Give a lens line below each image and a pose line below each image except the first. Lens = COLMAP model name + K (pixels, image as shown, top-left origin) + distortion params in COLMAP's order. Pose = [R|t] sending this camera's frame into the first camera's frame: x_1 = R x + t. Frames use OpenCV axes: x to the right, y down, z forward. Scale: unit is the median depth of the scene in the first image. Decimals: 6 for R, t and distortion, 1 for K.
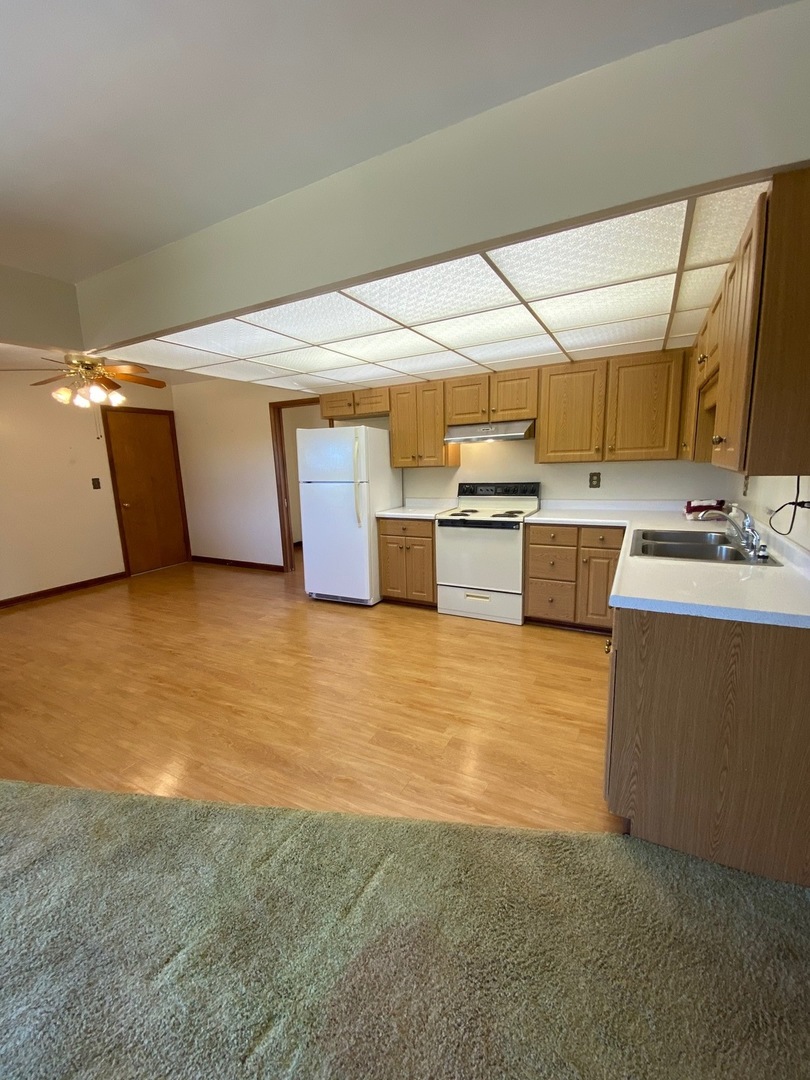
lens RADIAL K [[443.4, 0, 405.0], [0, 443.4, 540.0], [0, 0, 1]] dist [-0.001462, -0.000330]
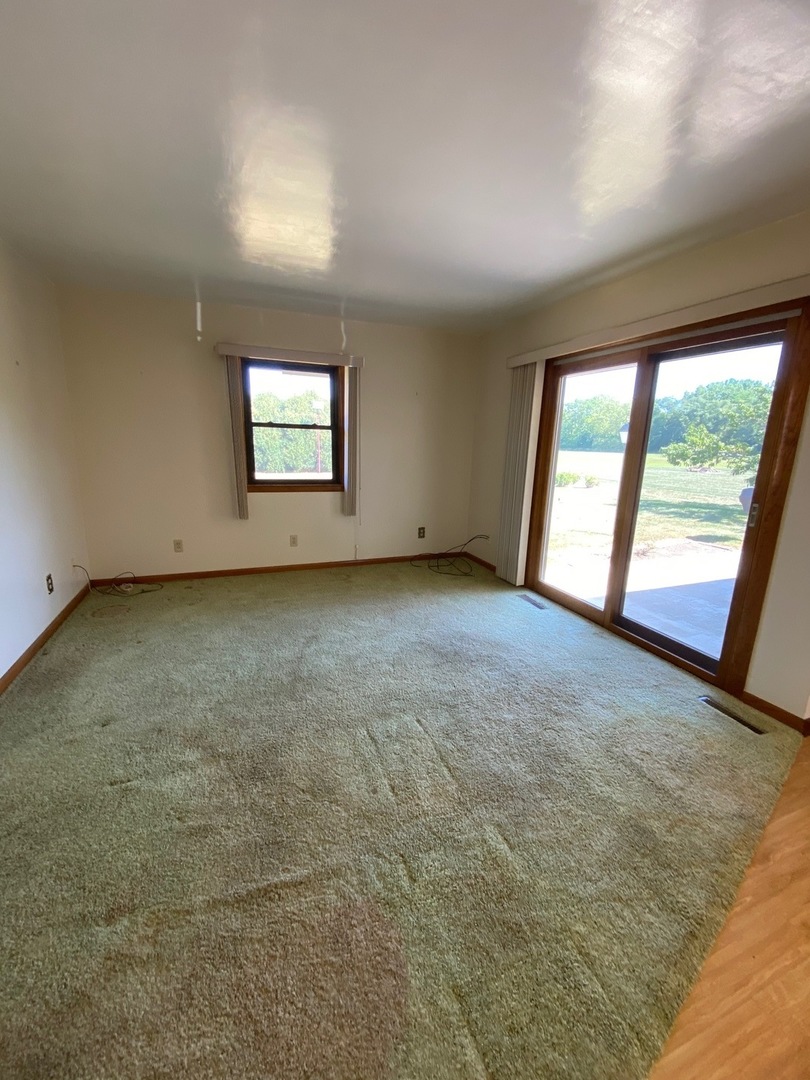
lens RADIAL K [[443.4, 0, 405.0], [0, 443.4, 540.0], [0, 0, 1]] dist [-0.001462, -0.000330]
pose [[-0.638811, 0.198830, -0.743227, 0.393521], [-0.136037, 0.921616, 0.363479, -0.239967], [0.757241, 0.333301, -0.561691, 1.155899]]
